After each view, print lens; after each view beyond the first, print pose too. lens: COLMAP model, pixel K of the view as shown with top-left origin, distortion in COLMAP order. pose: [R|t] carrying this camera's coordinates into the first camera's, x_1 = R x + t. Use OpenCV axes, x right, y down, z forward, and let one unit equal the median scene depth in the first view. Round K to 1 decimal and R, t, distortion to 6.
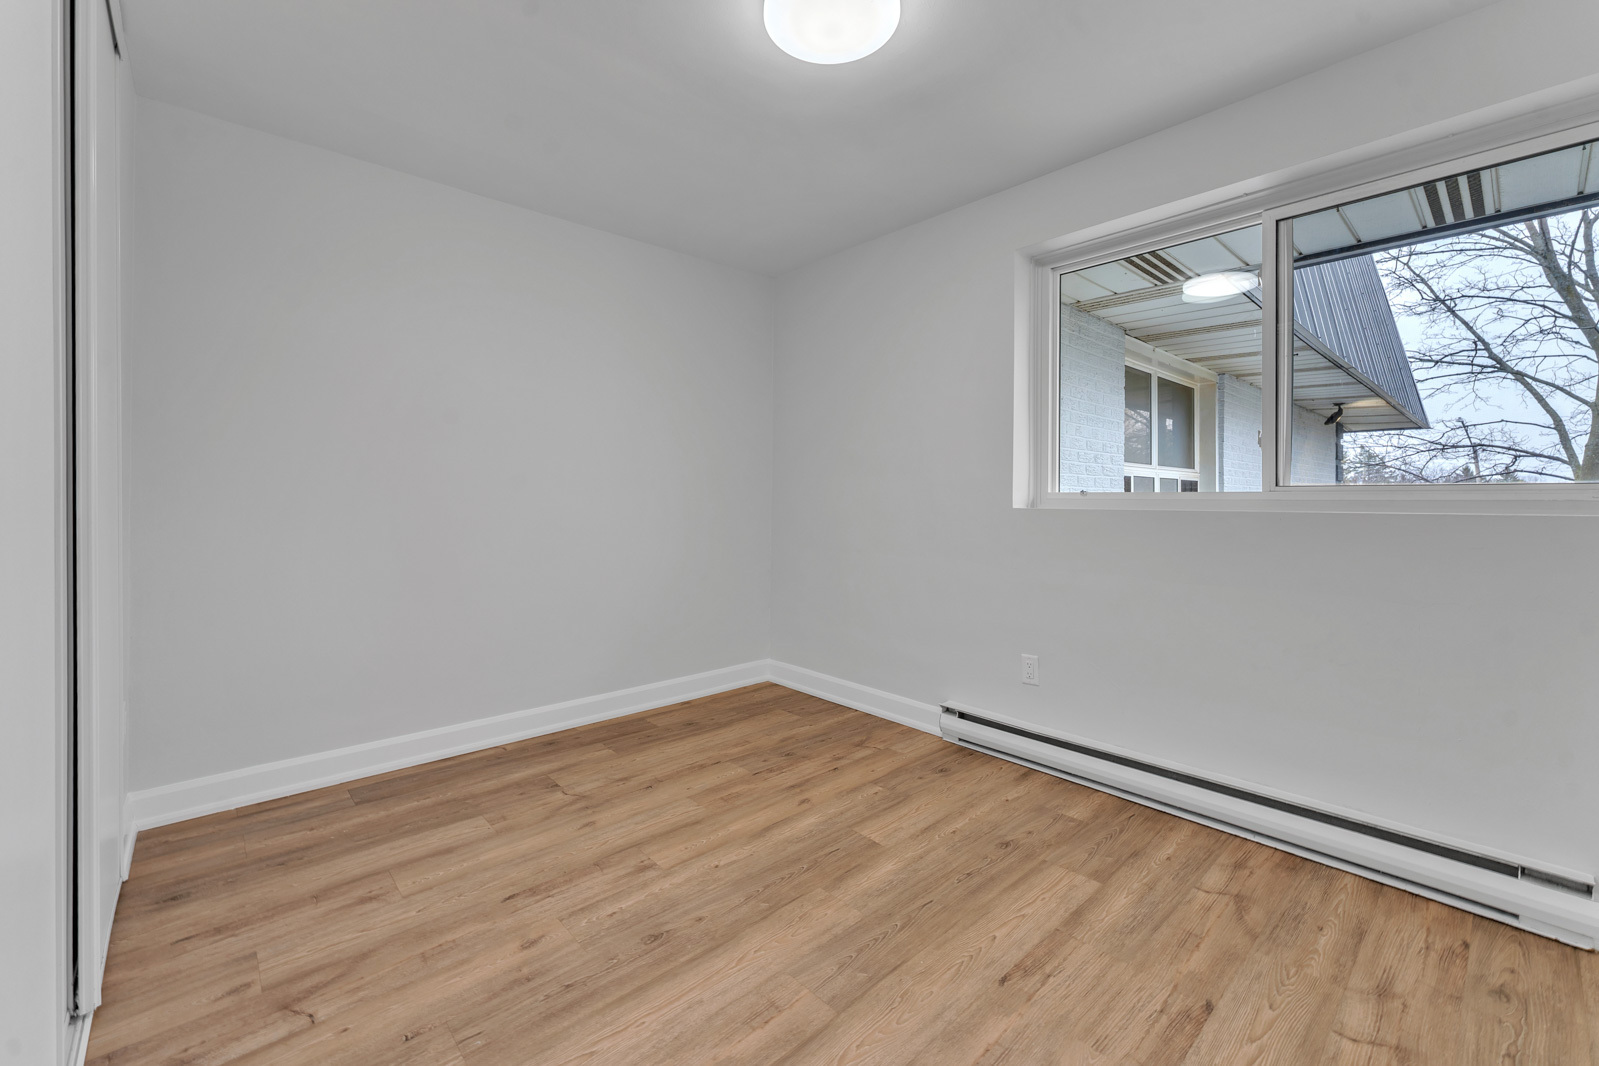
lens RADIAL K [[659.2, 0, 795.1], [0, 659.2, 492.3], [0, 0, 1]] dist [-0.000675, -0.000081]
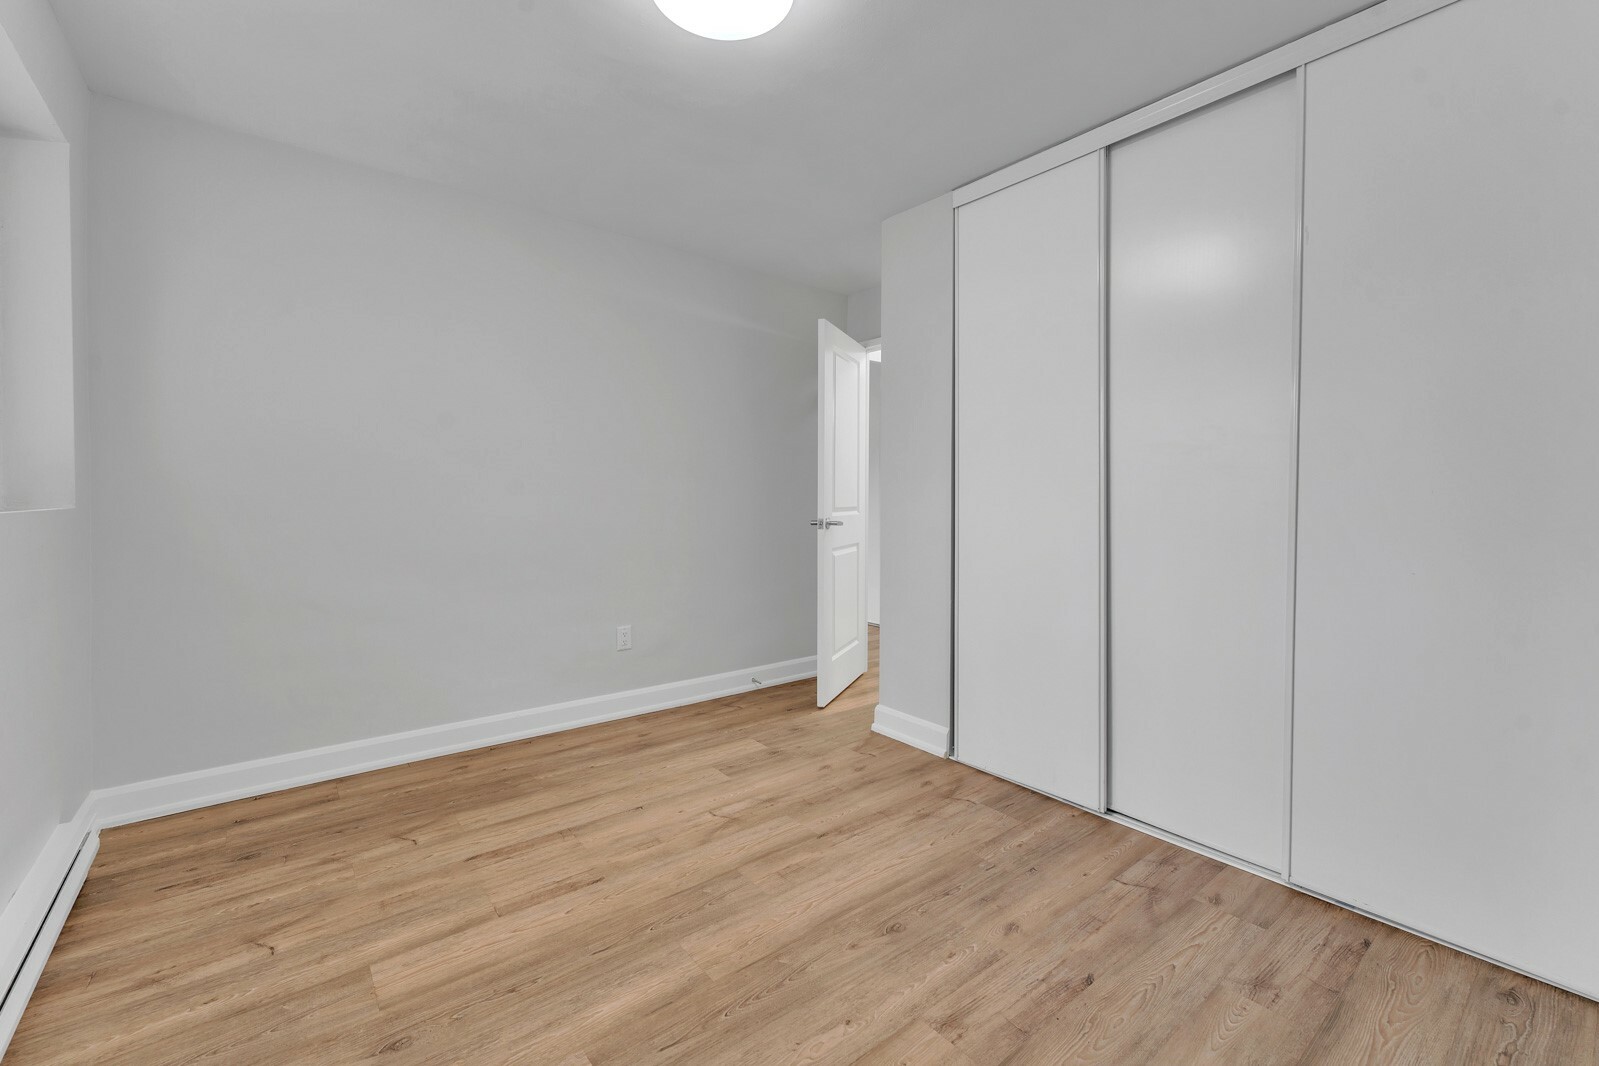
lens RADIAL K [[659.2, 0, 795.1], [0, 659.2, 492.3], [0, 0, 1]] dist [-0.000675, -0.000081]
pose [[-0.997437, -0.007805, 0.071117, -0.128631], [-0.009178, 0.999777, -0.018997, 0.022529], [-0.070953, -0.019601, -0.997287, 2.034824]]
